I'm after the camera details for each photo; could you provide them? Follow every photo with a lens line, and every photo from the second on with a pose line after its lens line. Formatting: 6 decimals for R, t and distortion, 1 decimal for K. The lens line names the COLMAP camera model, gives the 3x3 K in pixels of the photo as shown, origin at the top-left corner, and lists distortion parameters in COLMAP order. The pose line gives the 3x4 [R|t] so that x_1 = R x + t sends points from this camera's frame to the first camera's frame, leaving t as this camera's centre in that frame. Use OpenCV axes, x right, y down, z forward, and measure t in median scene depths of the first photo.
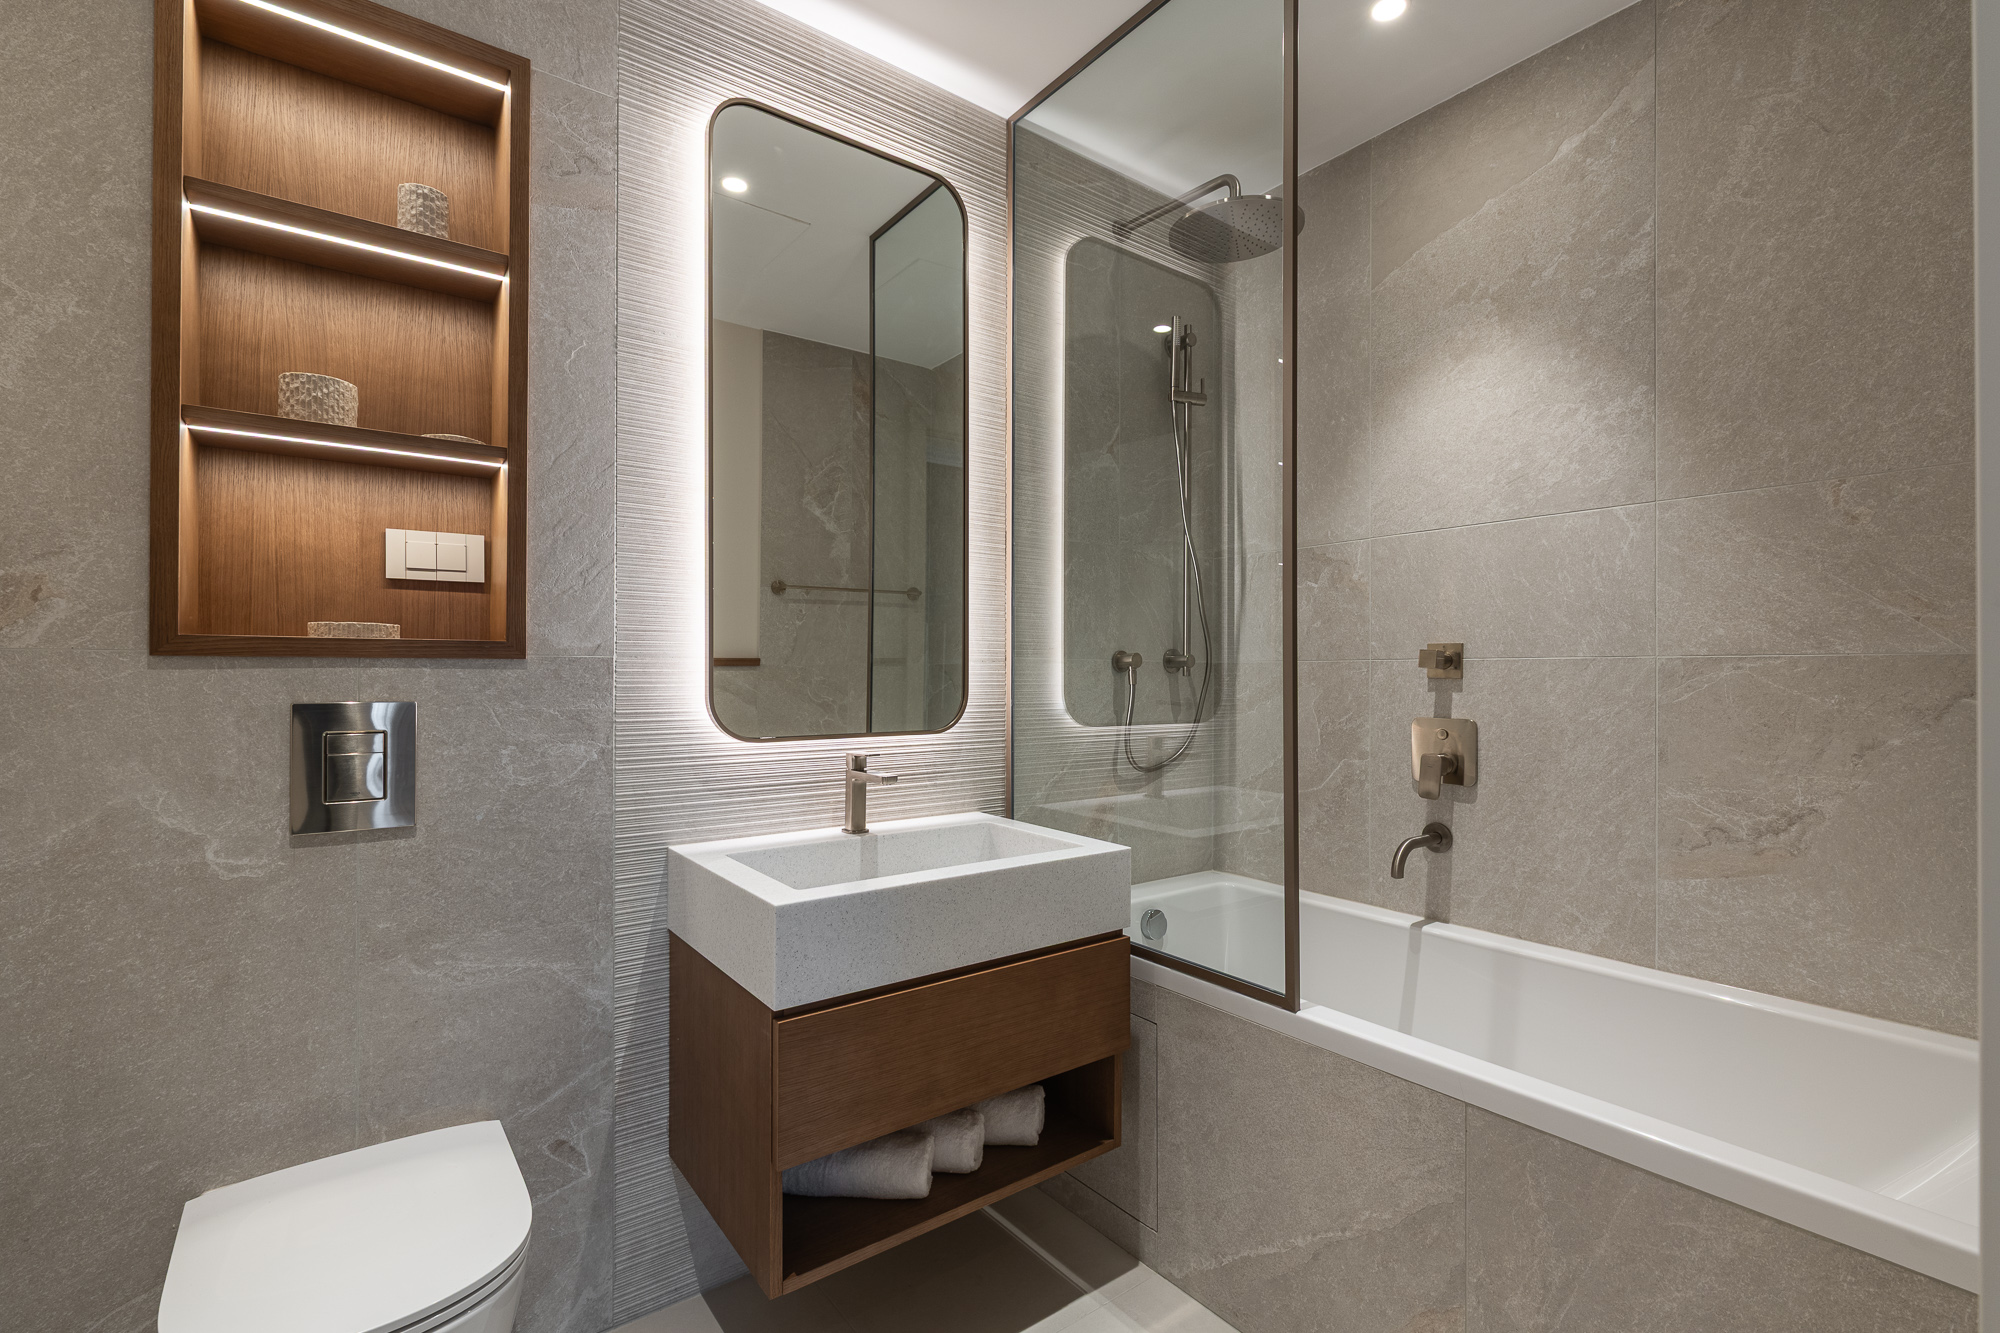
lens RADIAL K [[889.1, 0, 1013.8], [0, 889.1, 669.5], [0, 0, 1]] dist [0.001839, -0.000304]
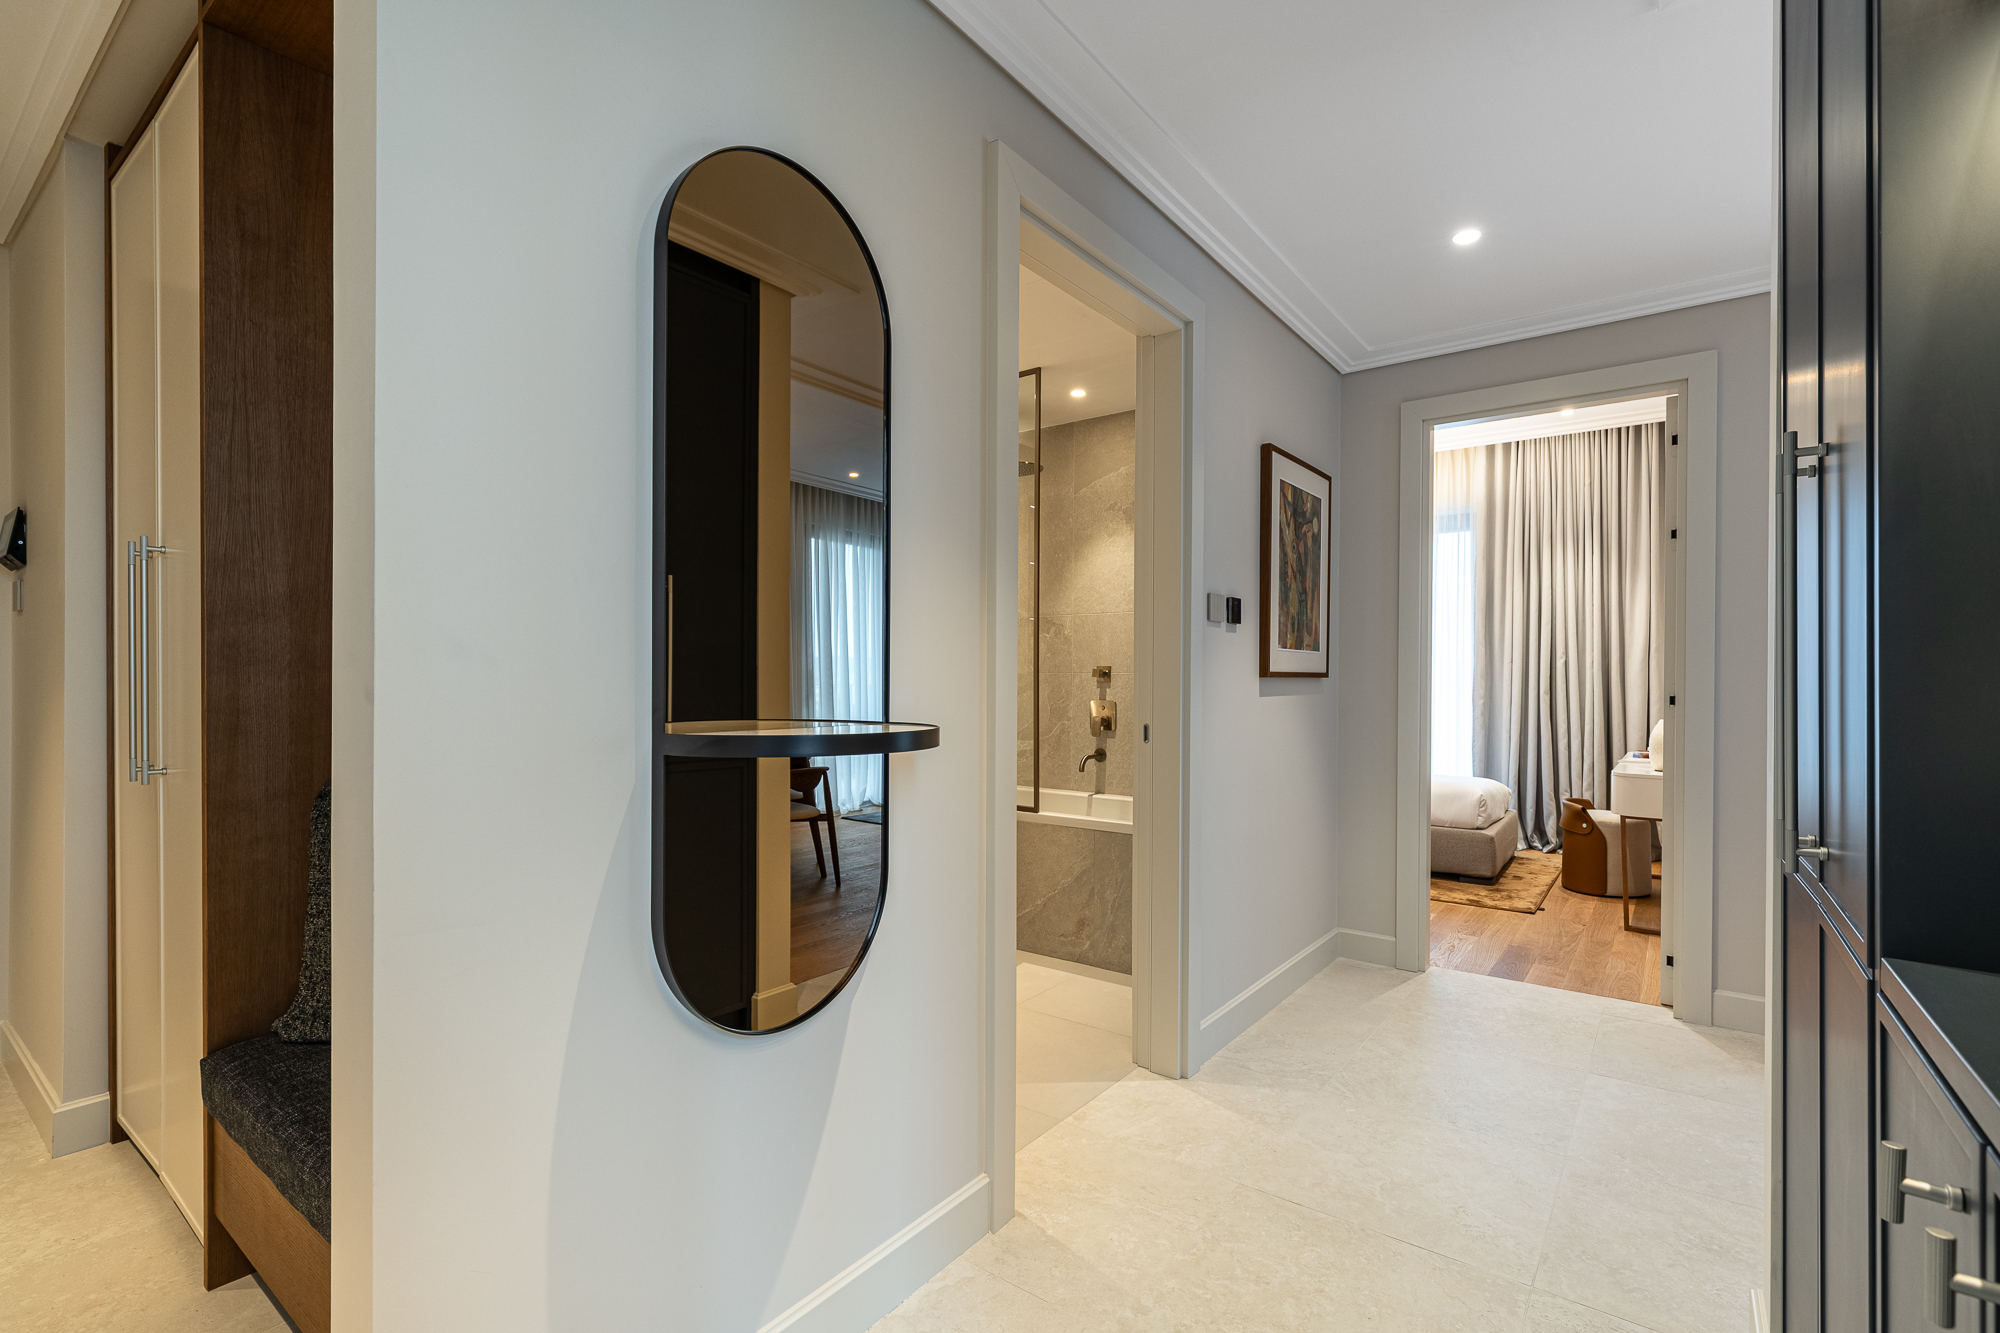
lens RADIAL K [[905.1, 0, 1010.8], [0, 905.1, 673.5], [0, 0, 1]] dist [0.001425, 0.000551]
pose [[0.961460, 0.004881, 0.274902, -0.196705], [-0.005384, 0.999985, 0.001075, -0.006884], [-0.274892, -0.002513, 0.961472, -0.612752]]
